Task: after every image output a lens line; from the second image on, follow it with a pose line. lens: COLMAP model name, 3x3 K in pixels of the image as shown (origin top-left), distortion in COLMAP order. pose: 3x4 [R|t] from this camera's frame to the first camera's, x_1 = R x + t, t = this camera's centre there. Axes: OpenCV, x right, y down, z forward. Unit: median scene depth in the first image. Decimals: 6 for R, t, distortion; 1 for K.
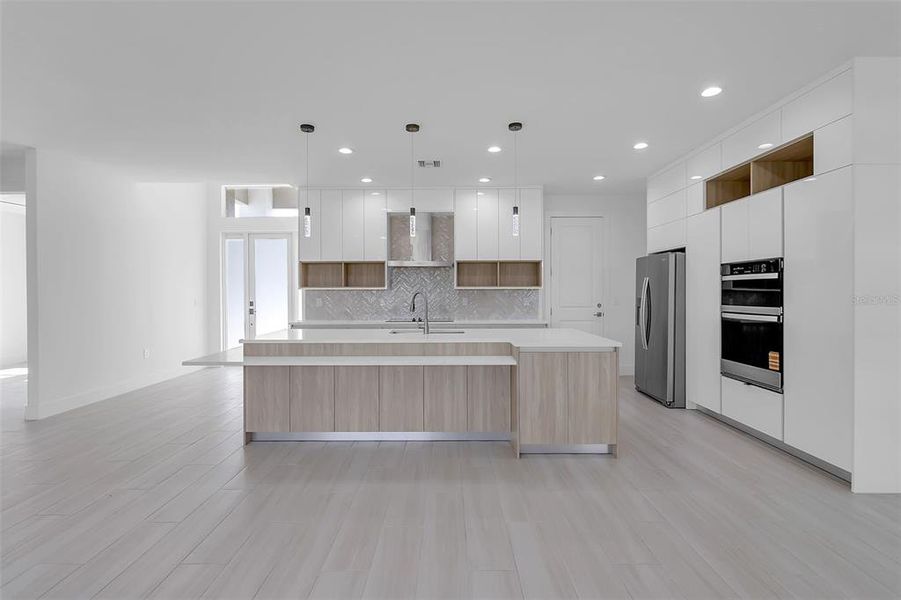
lens RADIAL K [[414.0, 0, 446.8], [0, 414.0, 293.0], [0, 0, 1]] dist [0.001030, 0.000279]
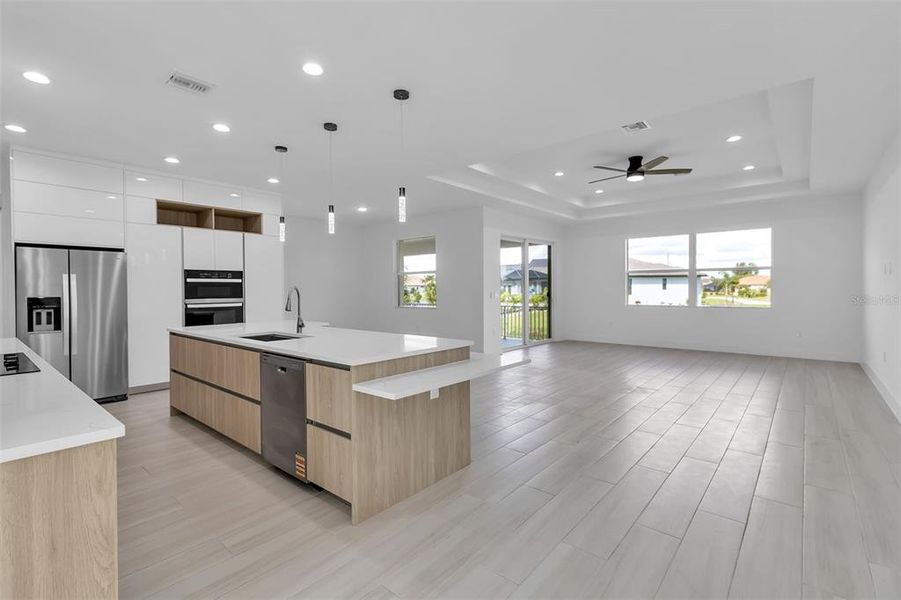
lens RADIAL K [[414.0, 0, 446.8], [0, 414.0, 293.0], [0, 0, 1]] dist [0.001030, 0.000279]
pose [[-0.757241, 0.001565, 0.653133, -0.967342], [0.015980, 0.999742, 0.016131, -0.001682], [-0.652940, 0.022652, -0.757071, 1.594240]]
